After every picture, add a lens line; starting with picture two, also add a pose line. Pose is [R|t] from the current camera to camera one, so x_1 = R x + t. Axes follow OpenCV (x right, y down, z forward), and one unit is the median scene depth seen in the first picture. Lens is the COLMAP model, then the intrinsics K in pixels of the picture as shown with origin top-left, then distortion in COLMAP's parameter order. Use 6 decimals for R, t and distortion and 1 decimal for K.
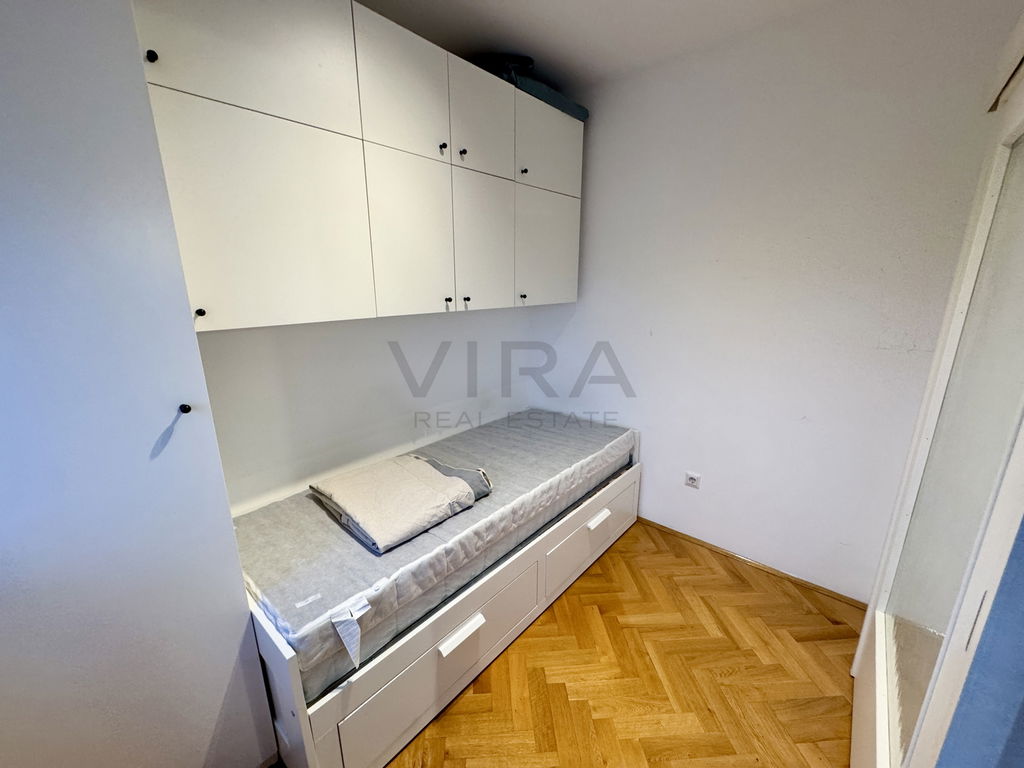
lens RADIAL K [[407.0, 0, 510.4], [0, 407.0, 385.0], [0, 0, 1]] dist [-0.002226, 0.000214]
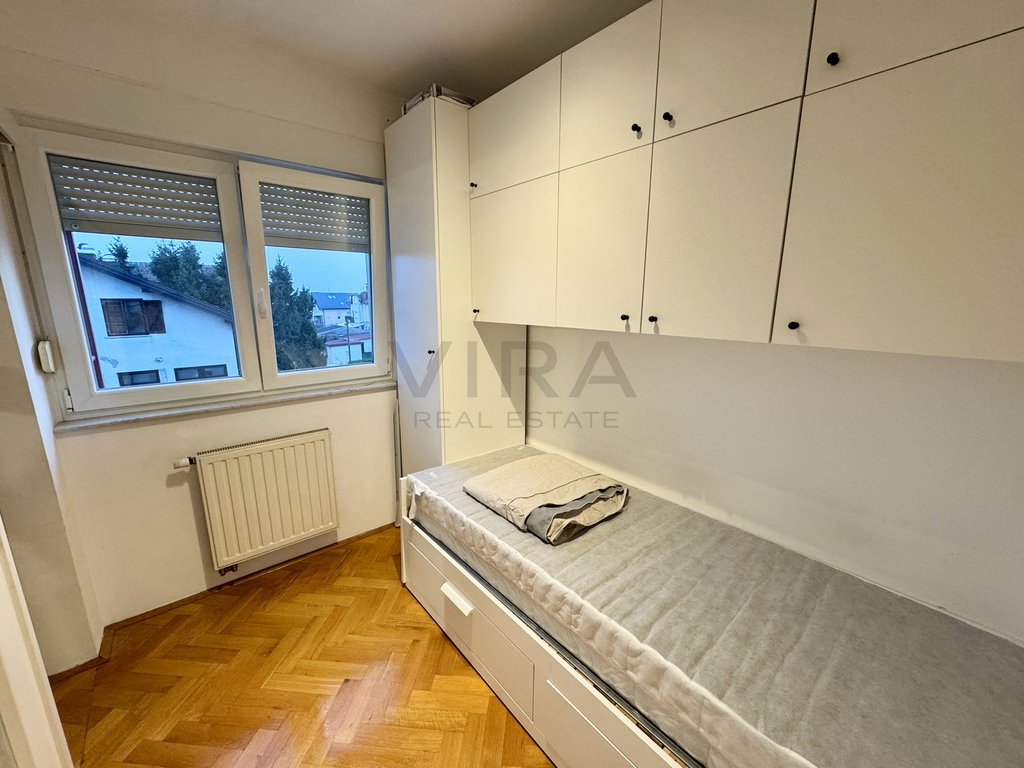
lens RADIAL K [[411.3, 0, 508.3], [0, 411.3, 386.9], [0, 0, 1]] dist [-0.001434, -0.000101]
pose [[-0.164560, 0.216877, -0.962229, 0.697267], [-0.241417, 0.937002, 0.252479, -0.229578], [0.956367, 0.273847, -0.101835, 0.896166]]
